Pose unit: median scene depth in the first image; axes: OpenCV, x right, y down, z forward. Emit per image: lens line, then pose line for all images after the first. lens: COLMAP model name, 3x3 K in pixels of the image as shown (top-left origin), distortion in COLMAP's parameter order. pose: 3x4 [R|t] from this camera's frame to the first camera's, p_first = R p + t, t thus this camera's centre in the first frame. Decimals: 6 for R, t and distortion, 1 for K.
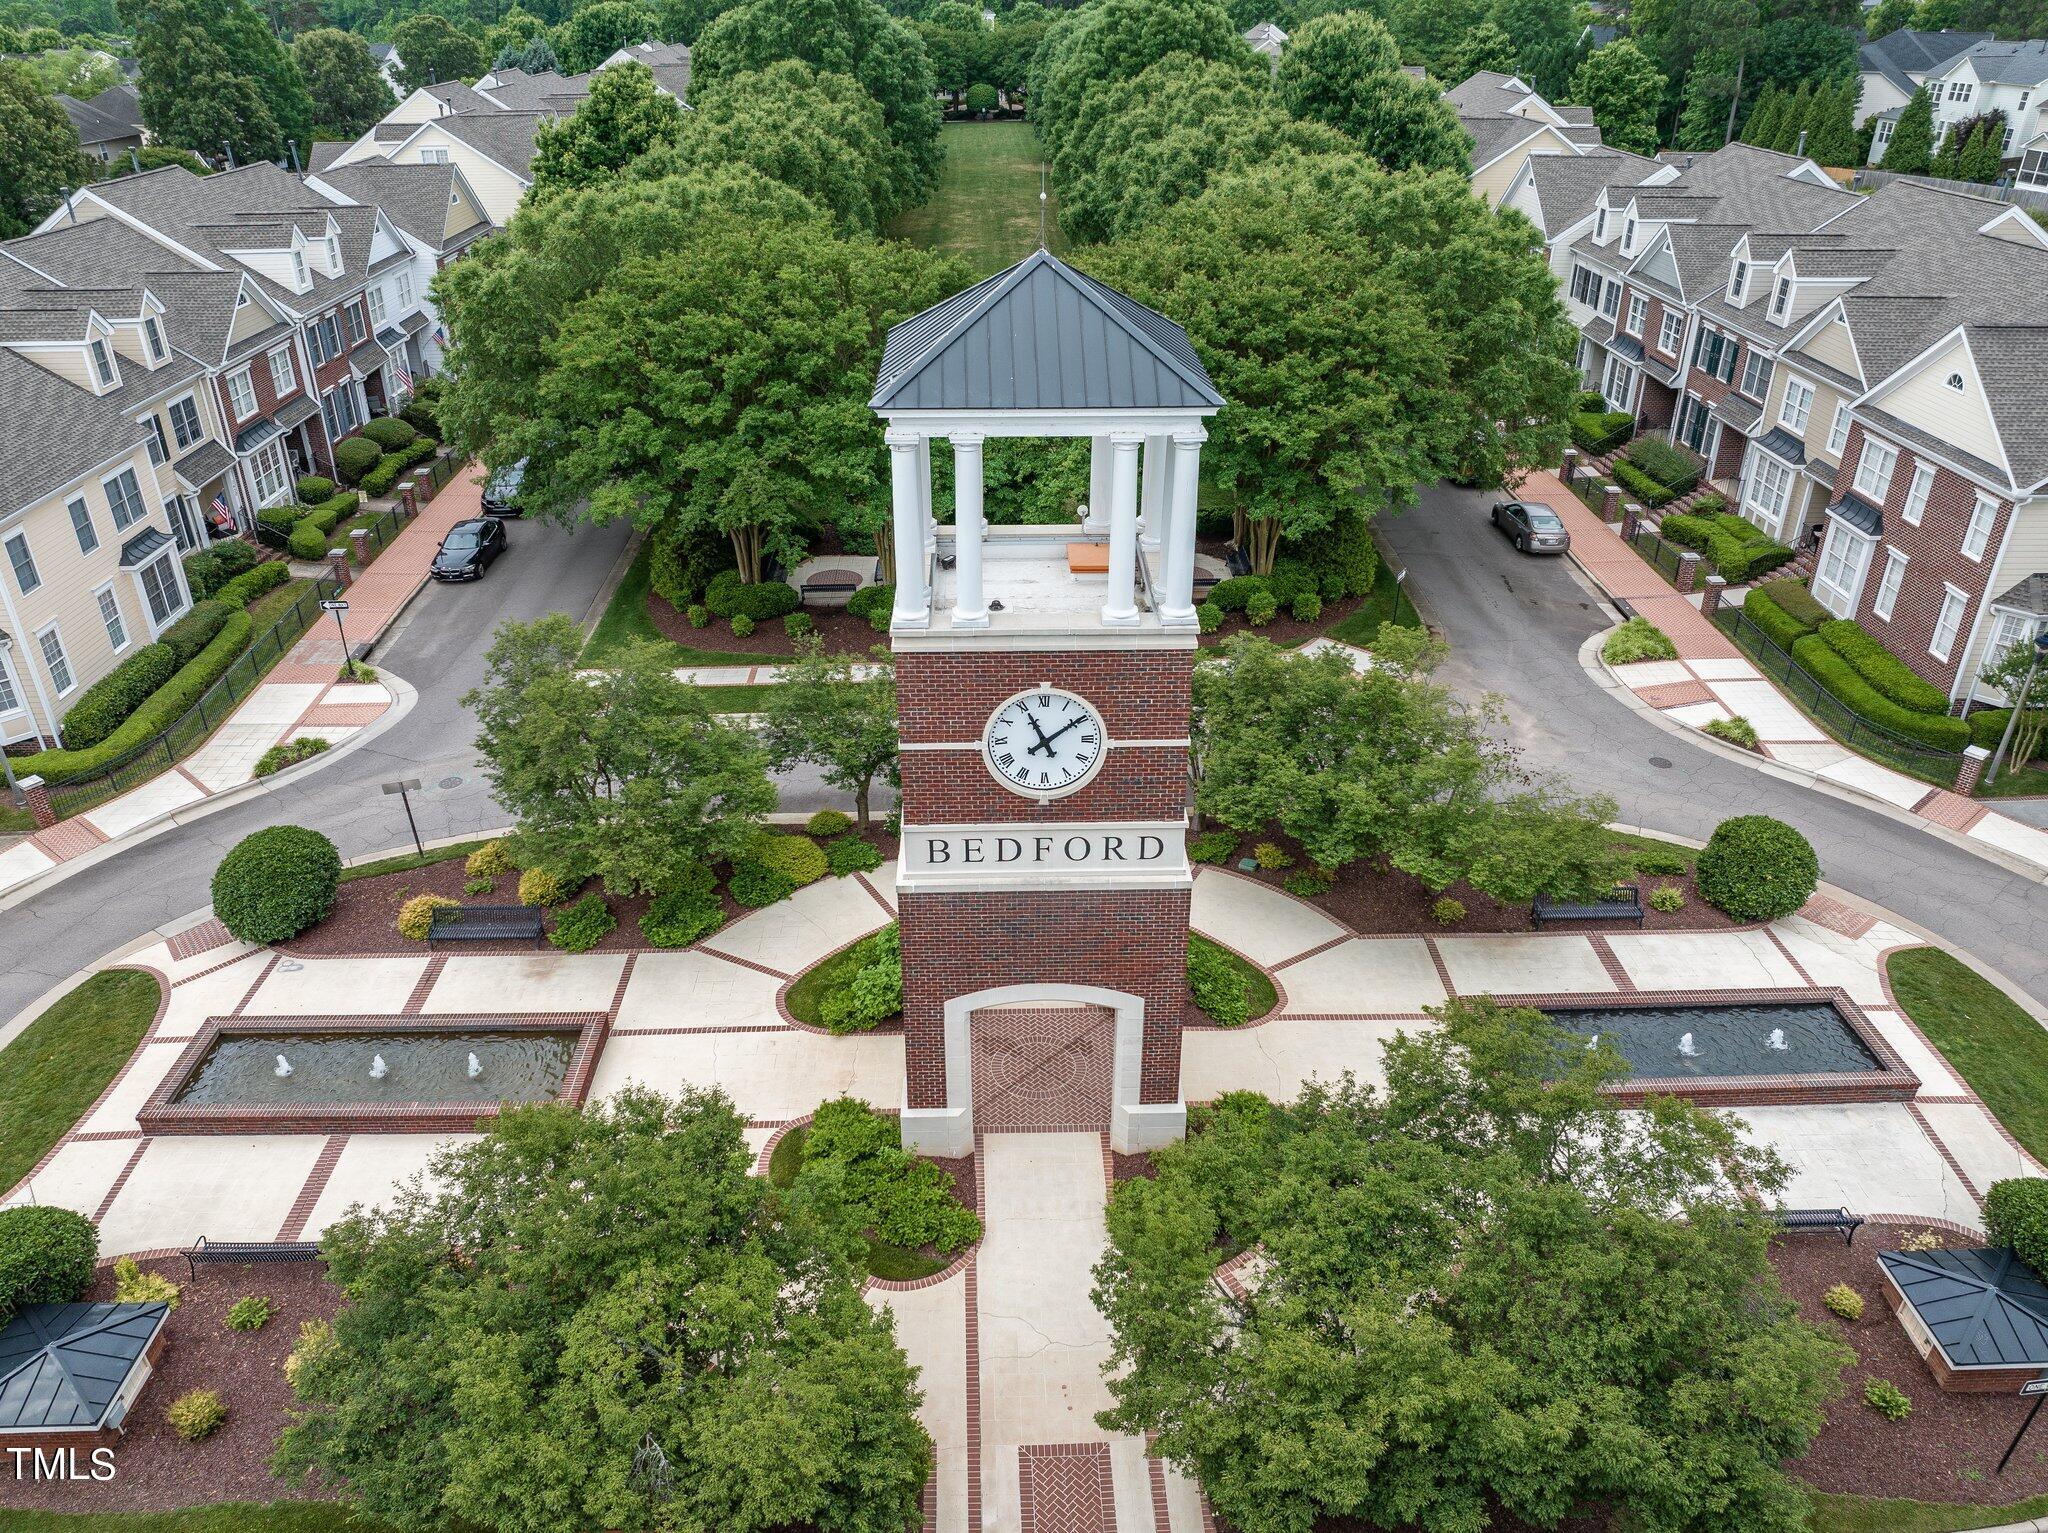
lens RADIAL K [[1438.6, 0, 1027.6], [0, 1438.6, 783.6], [0, 0, 1]] dist [-0.038132, 0.007242]
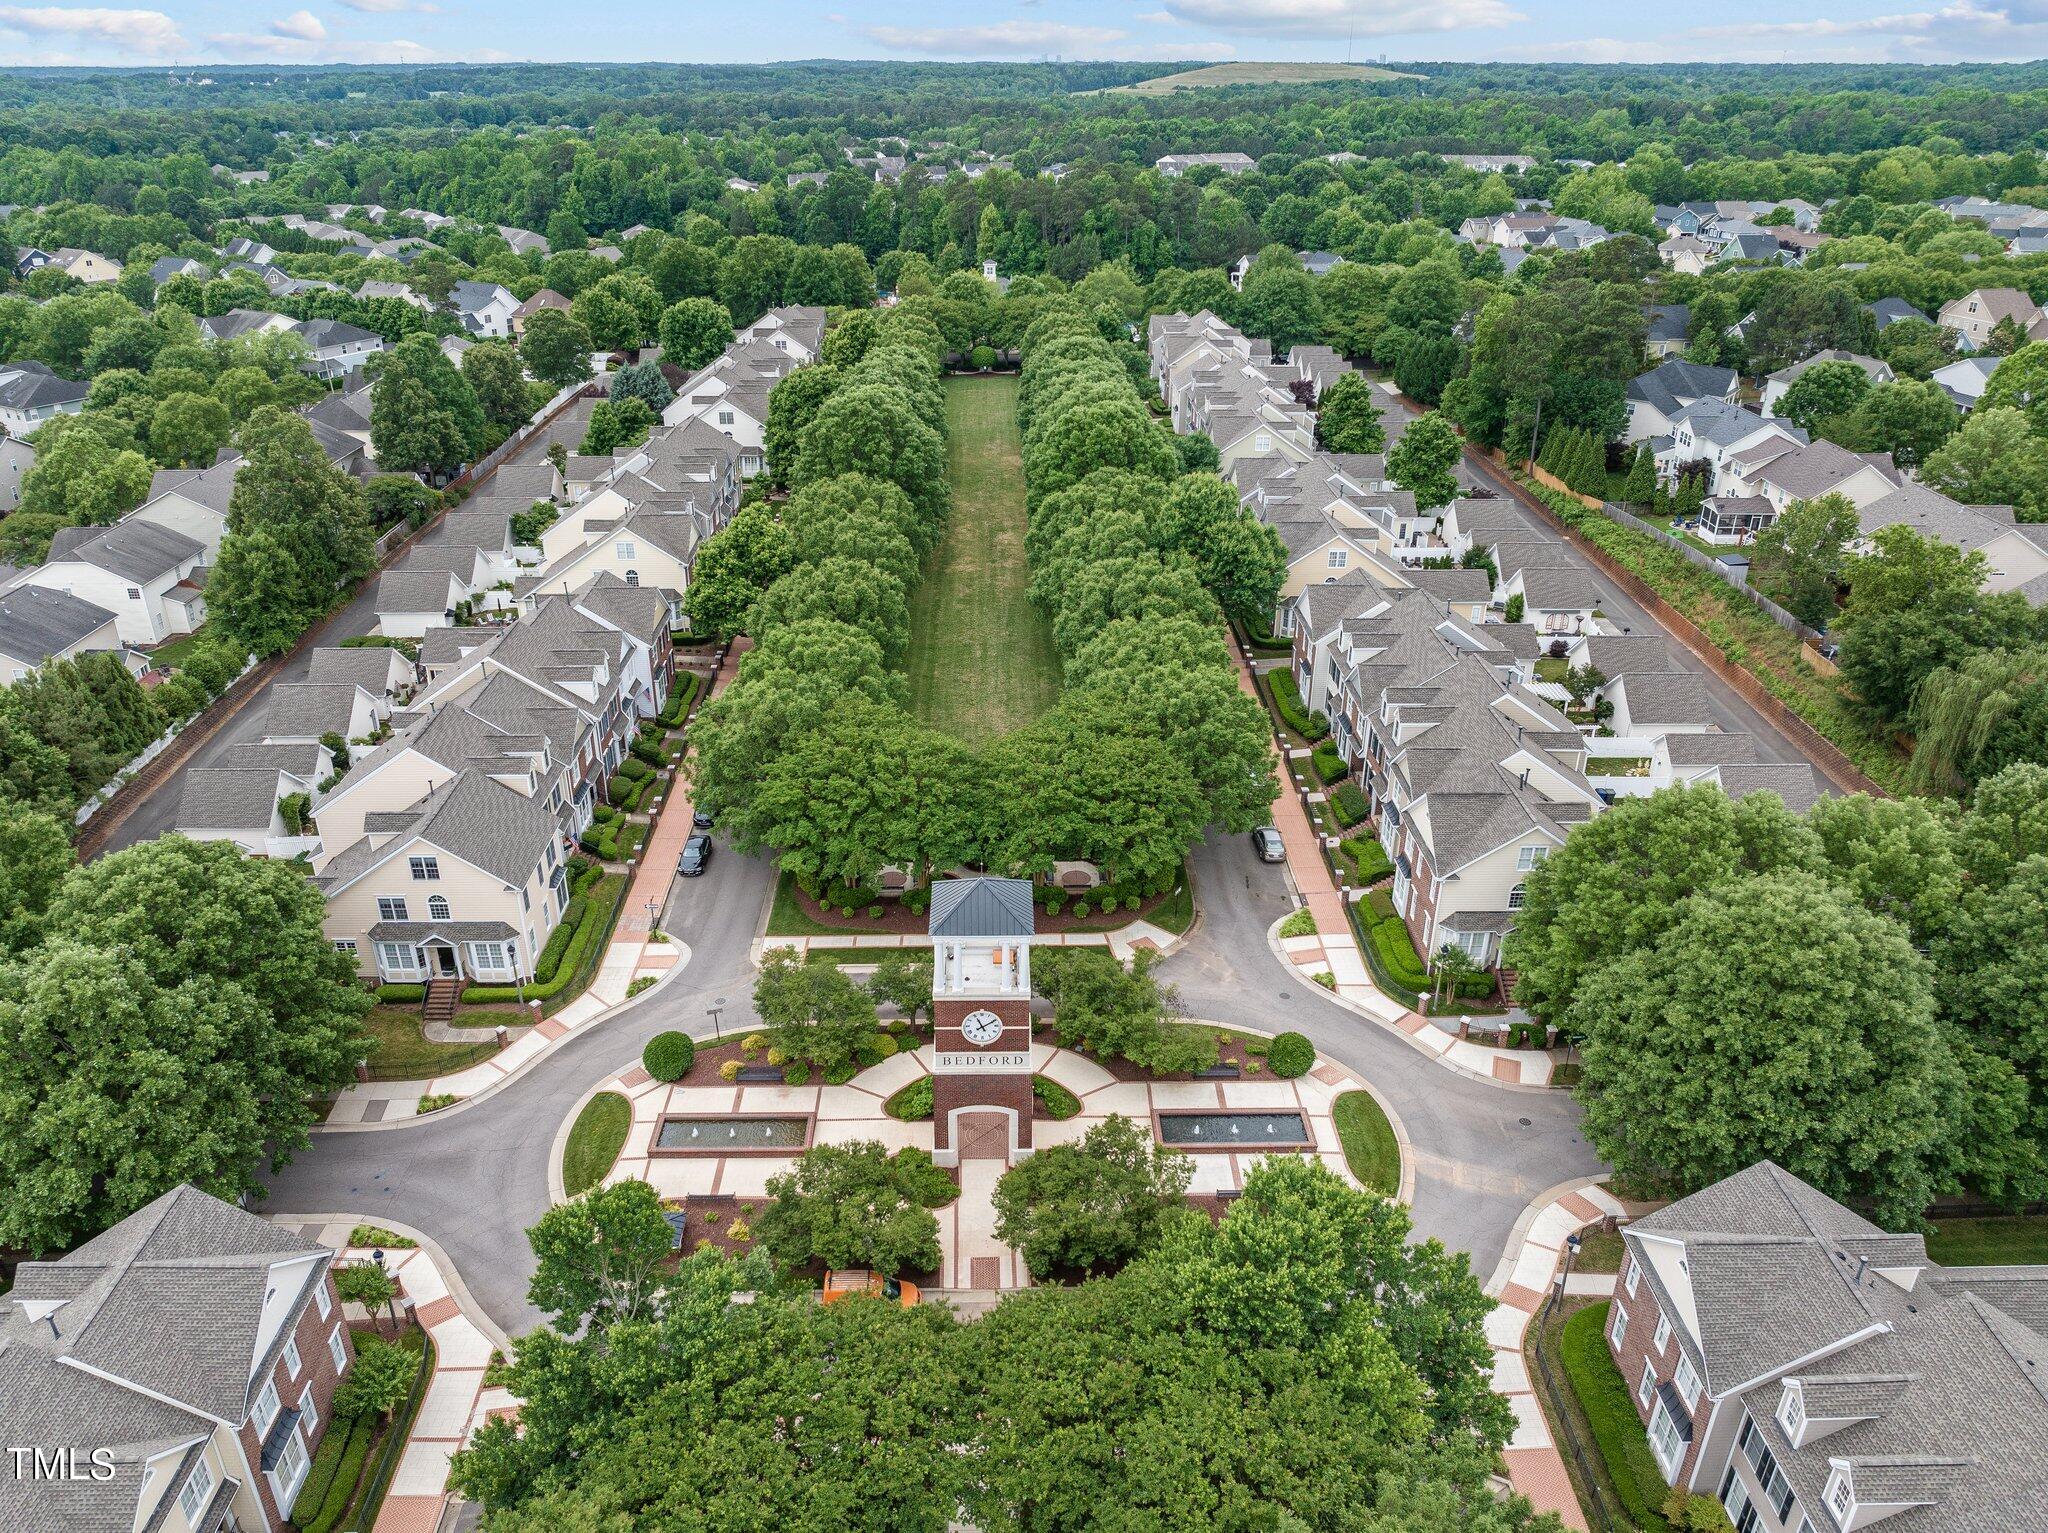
lens RADIAL K [[1452.0, 0, 1027.8], [0, 1452.0, 776.1], [0, 0, 1]] dist [-0.025717, -0.001327]
pose [[0.999953, 0.009515, -0.001875, 0.071364], [-0.009605, 0.998369, -0.056284, -0.253721], [0.001337, 0.056300, 0.998413, -1.380305]]
